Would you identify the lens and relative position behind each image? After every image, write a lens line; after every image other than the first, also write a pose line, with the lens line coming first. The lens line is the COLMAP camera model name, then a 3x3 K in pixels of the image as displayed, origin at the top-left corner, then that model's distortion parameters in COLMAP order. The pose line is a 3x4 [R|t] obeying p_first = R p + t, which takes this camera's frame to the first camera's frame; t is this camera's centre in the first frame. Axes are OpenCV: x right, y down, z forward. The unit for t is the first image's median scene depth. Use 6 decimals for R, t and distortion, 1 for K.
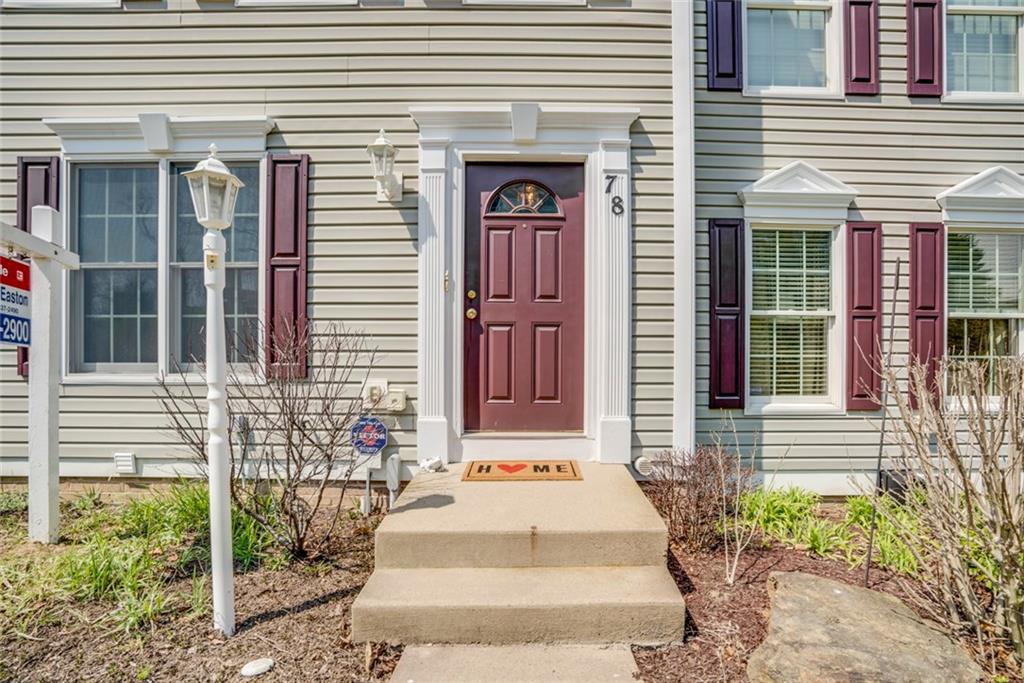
lens RADIAL K [[467.1, 0, 510.1], [0, 467.1, 336.8], [0, 0, 1]] dist [-0.047279, 0.017996]
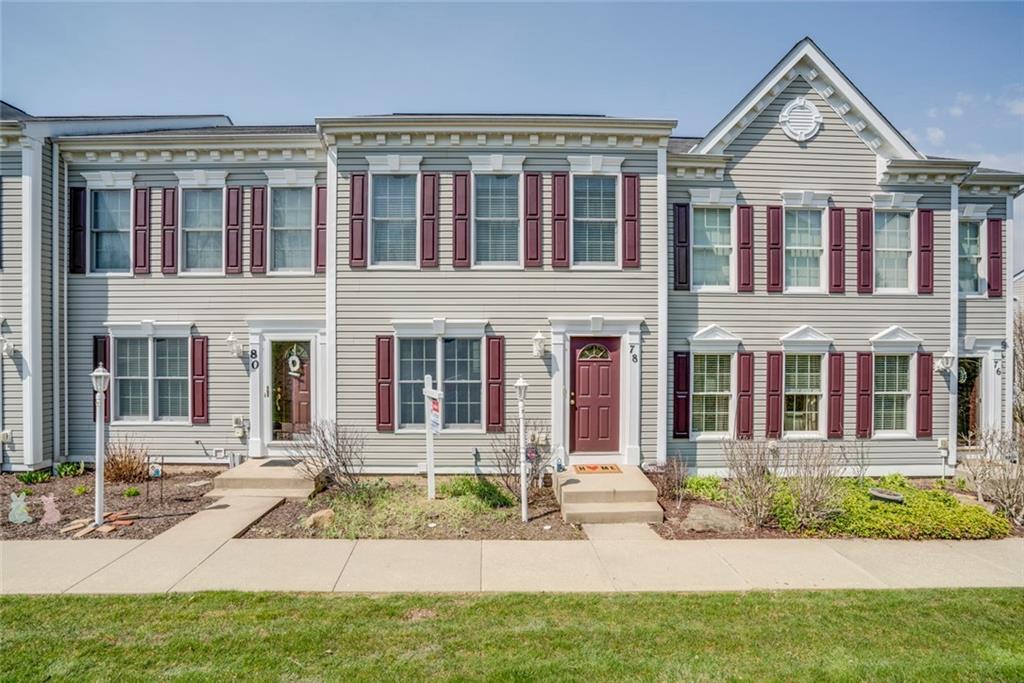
lens RADIAL K [[404.5, 0, 512.0], [0, 404.5, 341.5], [0, 0, 1]] dist [-0.037392, 0.011454]
pose [[0.999941, -0.001101, 0.010782, -0.411487], [0.001053, 0.999990, 0.004438, -0.367058], [-0.010787, -0.004426, 0.999932, -1.039487]]
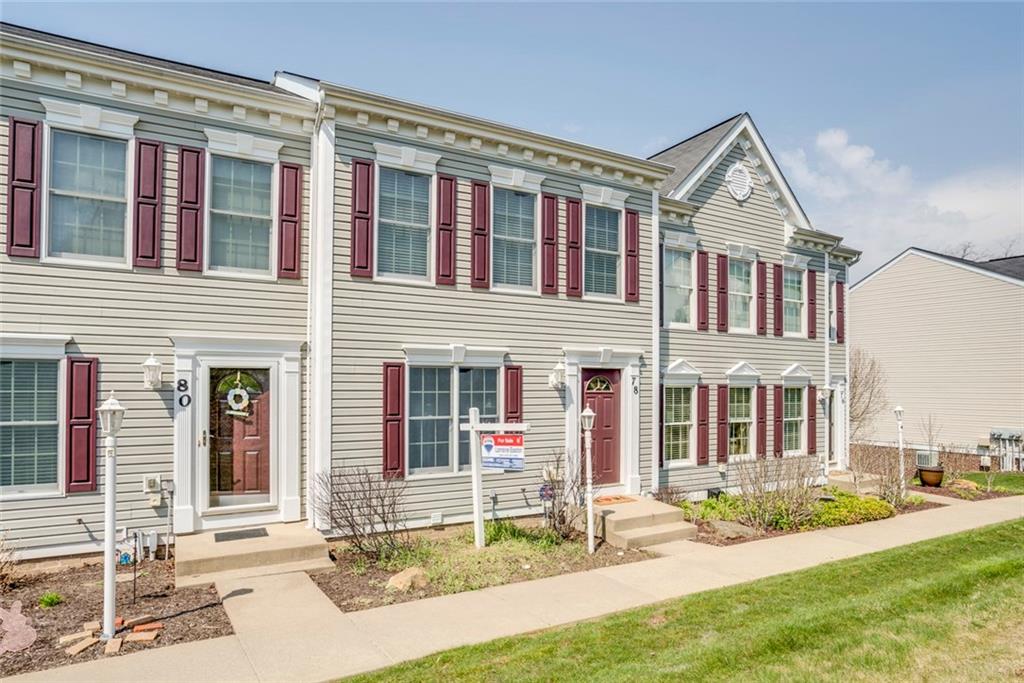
lens RADIAL K [[502.4, 0, 510.6], [0, 502.4, 369.5], [0, 0, 1]] dist [-0.027830, 0.008952]
pose [[0.905267, 0.014253, 0.424603, -1.458725], [-0.009467, 0.999866, -0.013379, -0.338161], [-0.424737, 0.008092, 0.905281, -1.095905]]
